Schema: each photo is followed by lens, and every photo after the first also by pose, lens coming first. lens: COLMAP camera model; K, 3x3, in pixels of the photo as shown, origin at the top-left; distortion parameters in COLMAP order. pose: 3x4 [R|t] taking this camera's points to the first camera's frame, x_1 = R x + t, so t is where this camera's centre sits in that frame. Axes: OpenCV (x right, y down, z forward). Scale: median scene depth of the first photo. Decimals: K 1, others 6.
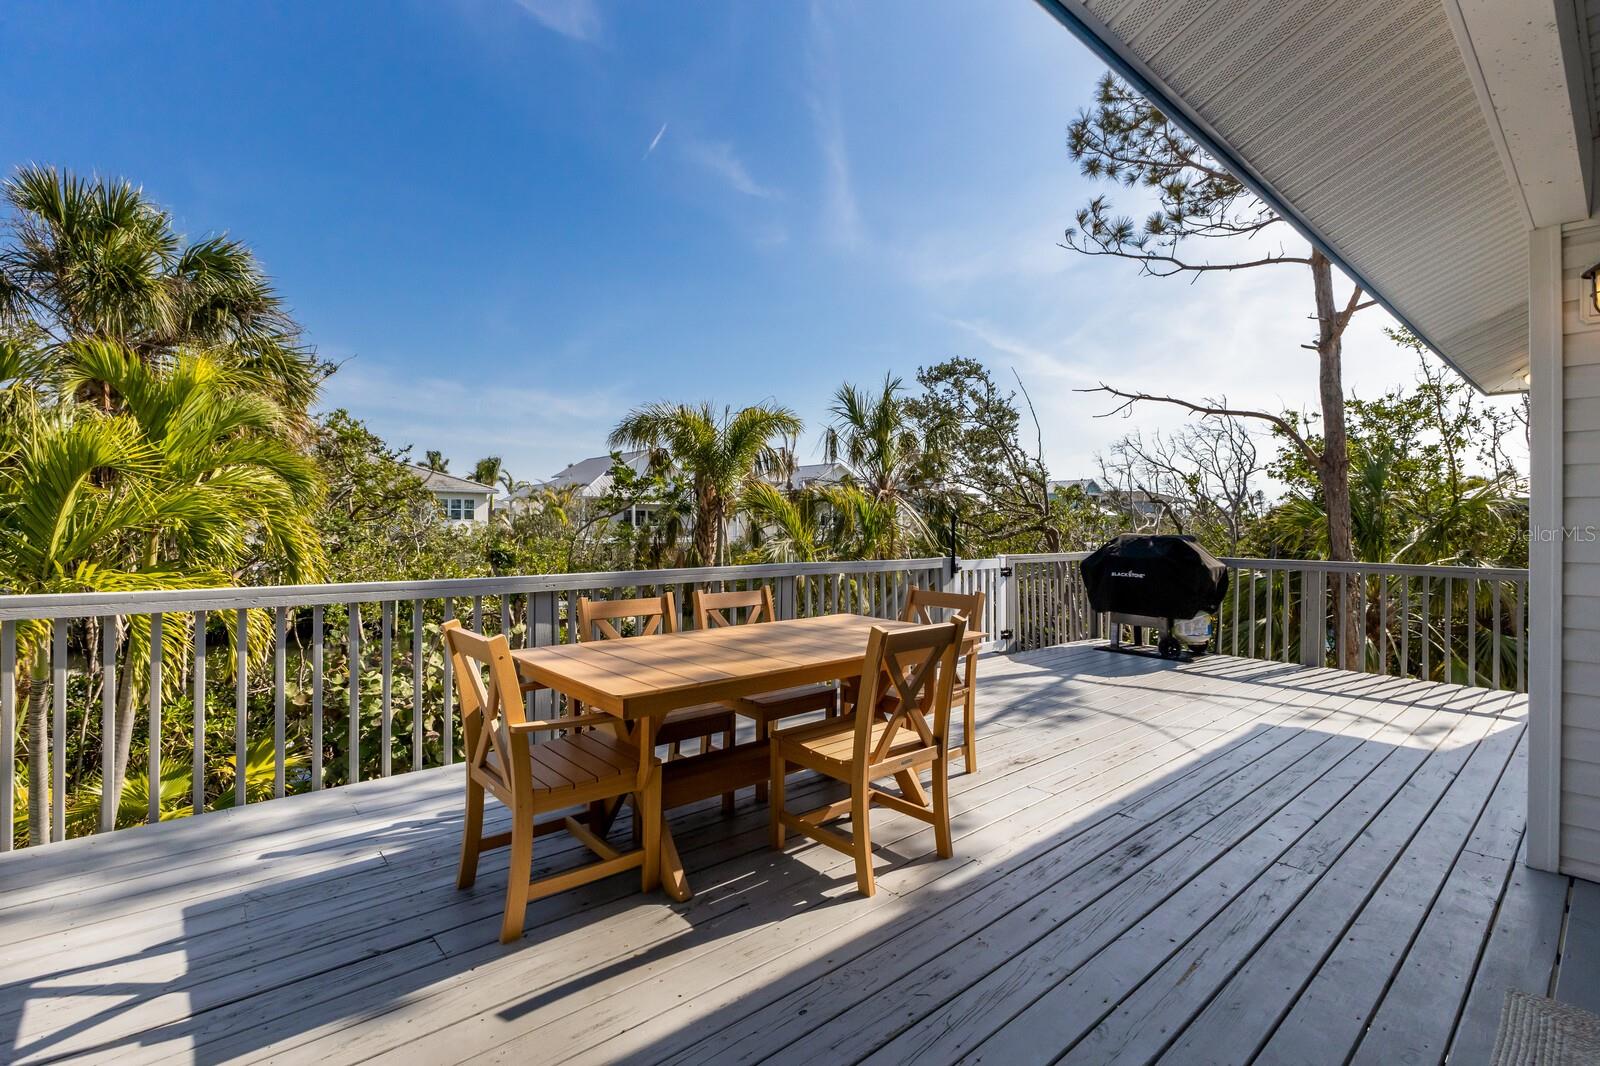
lens RADIAL K [[740.4, 0, 807.7], [0, 740.4, 526.7], [0, 0, 1]] dist [-0.010817, -0.000804]
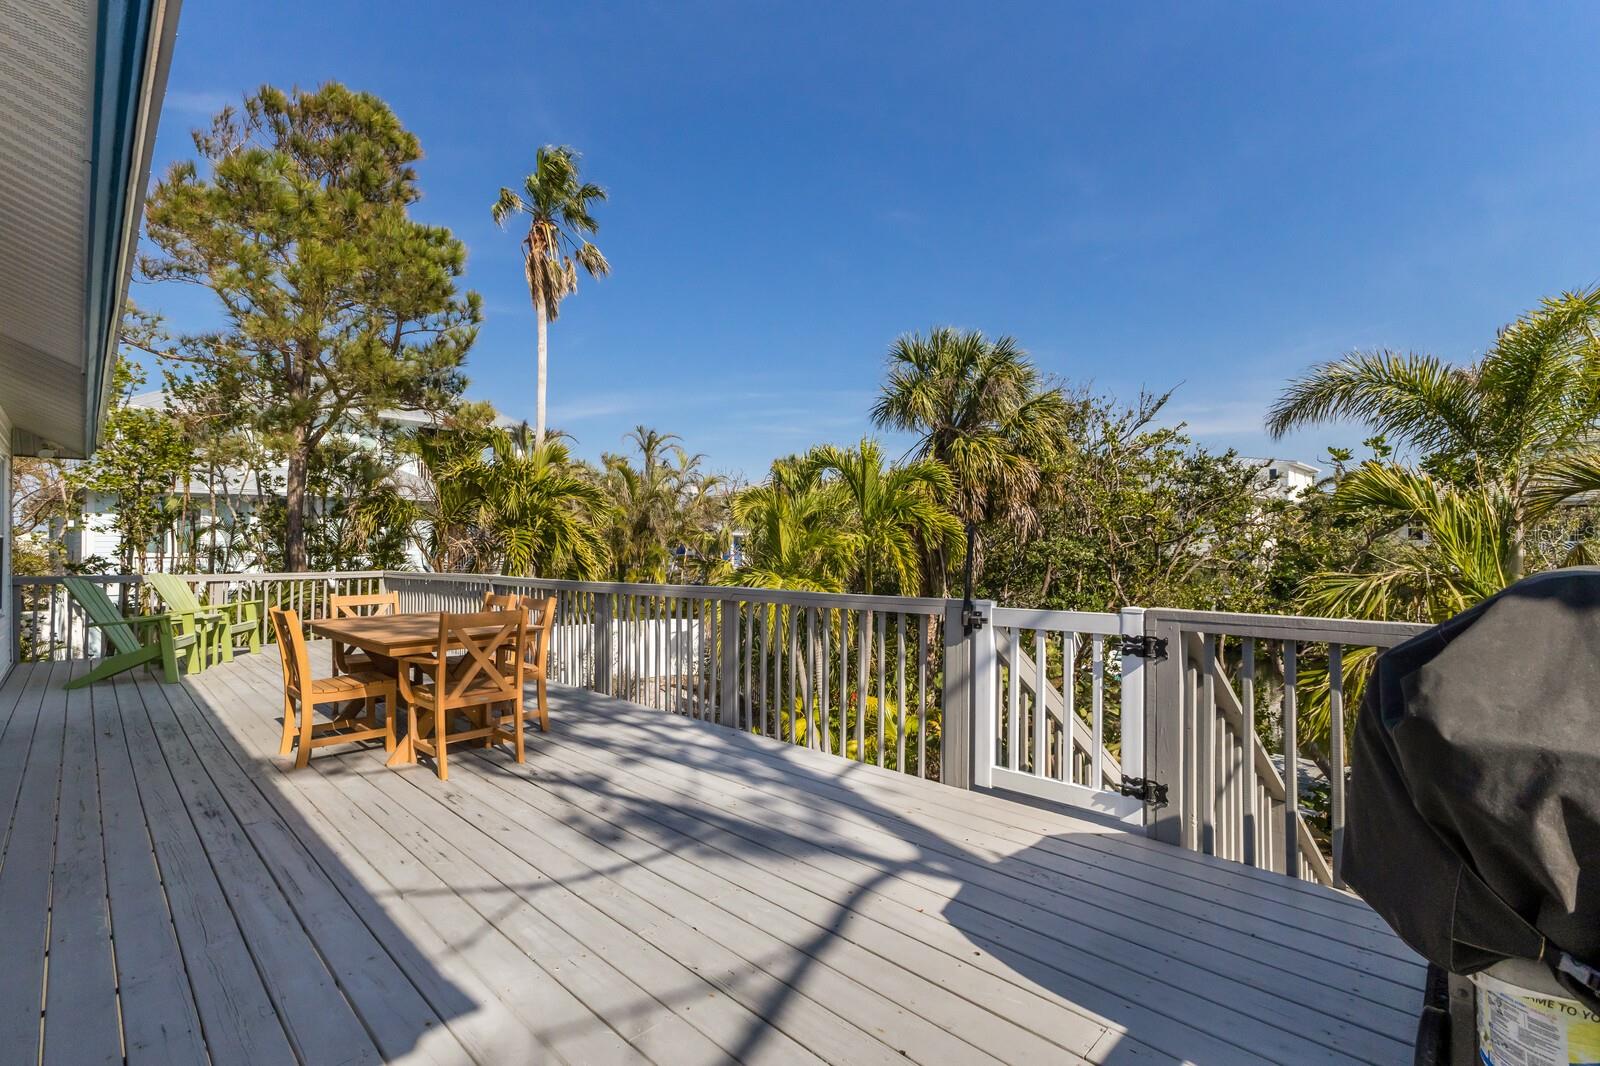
lens RADIAL K [[740.4, 0, 799.1], [0, 740.4, 534.6], [0, 0, 1]] dist [-0.010817, -0.000804]
pose [[0.056668, -0.028344, -0.997991, 0.702810], [0.004361, 0.999594, -0.028142, 0.005676], [0.998384, -0.002757, 0.056769, 0.773941]]
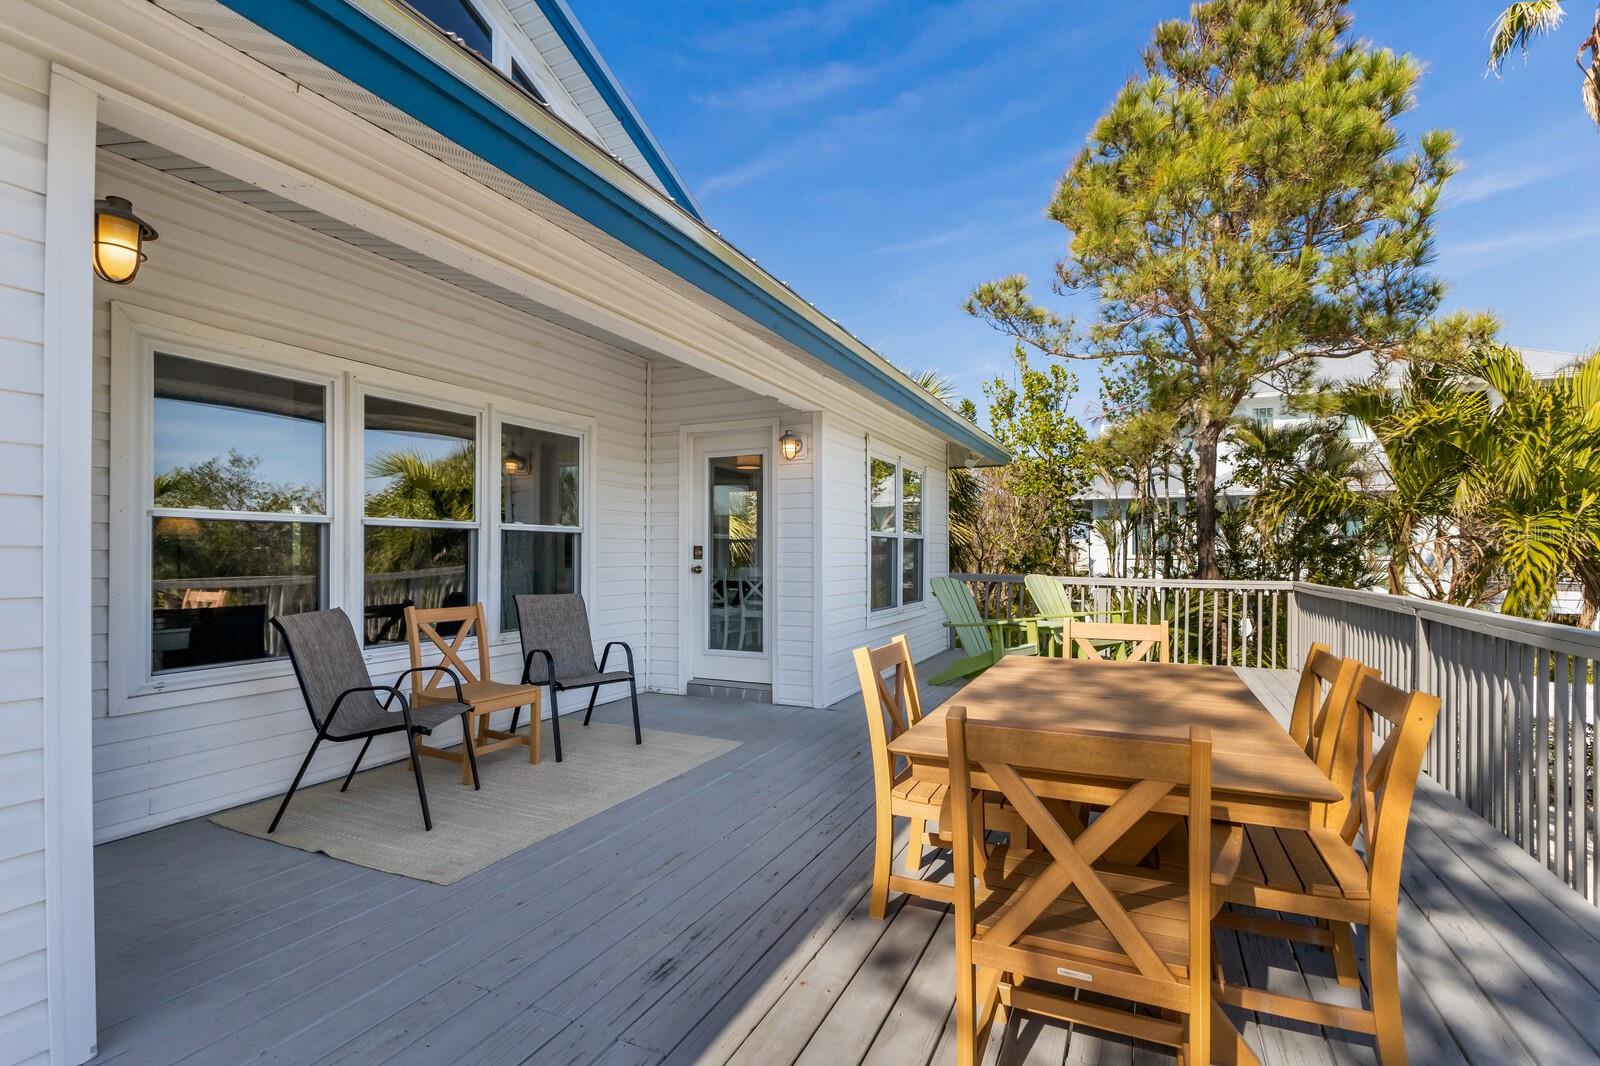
lens RADIAL K [[740.4, 0, 798.7], [0, 740.4, 546.3], [0, 0, 1]] dist [-0.010817, -0.000804]
pose [[-0.916631, -0.016574, -0.399390, 0.255494], [-0.012709, 0.999843, -0.012323, 0.004449], [0.399532, -0.006220, -0.916698, 0.712605]]
